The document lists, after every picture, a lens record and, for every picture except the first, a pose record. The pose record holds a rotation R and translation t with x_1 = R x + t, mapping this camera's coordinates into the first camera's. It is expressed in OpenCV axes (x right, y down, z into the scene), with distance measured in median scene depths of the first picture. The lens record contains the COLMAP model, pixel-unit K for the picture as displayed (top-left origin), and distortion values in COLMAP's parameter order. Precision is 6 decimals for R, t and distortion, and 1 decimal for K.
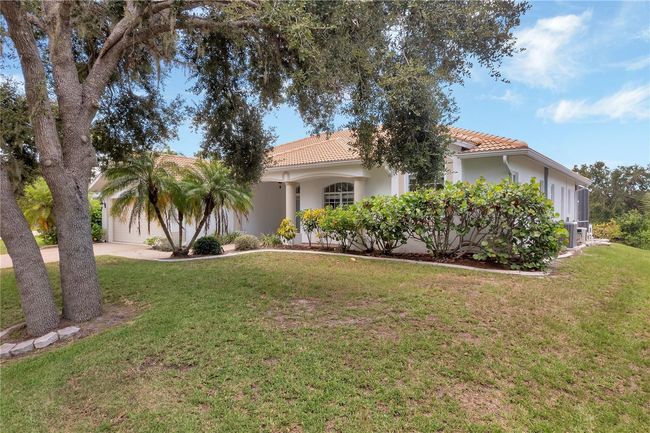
lens RADIAL K [[417.5, 0, 325.0], [0, 417.5, 216.5], [0, 0, 1]] dist [-0.043635, 0.001626]
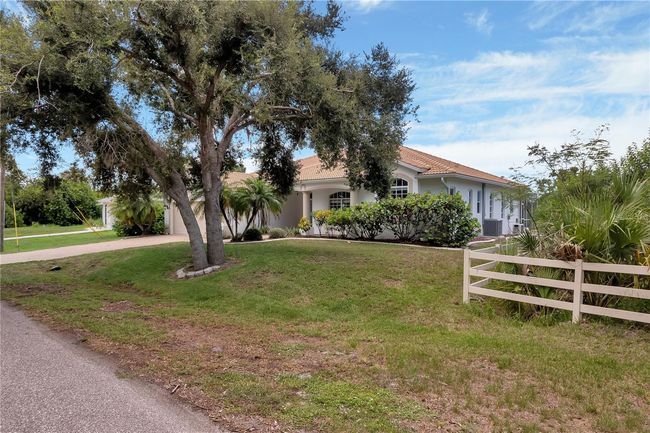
lens RADIAL K [[417.5, 0, 325.0], [0, 417.5, 216.5], [0, 0, 1]] dist [-0.043635, 0.001626]
pose [[0.999993, 0.000827, -0.003713, -0.017063], [-0.000828, 1.000000, -0.000222, 0.005222], [0.003713, 0.000225, 0.999993, -0.565686]]
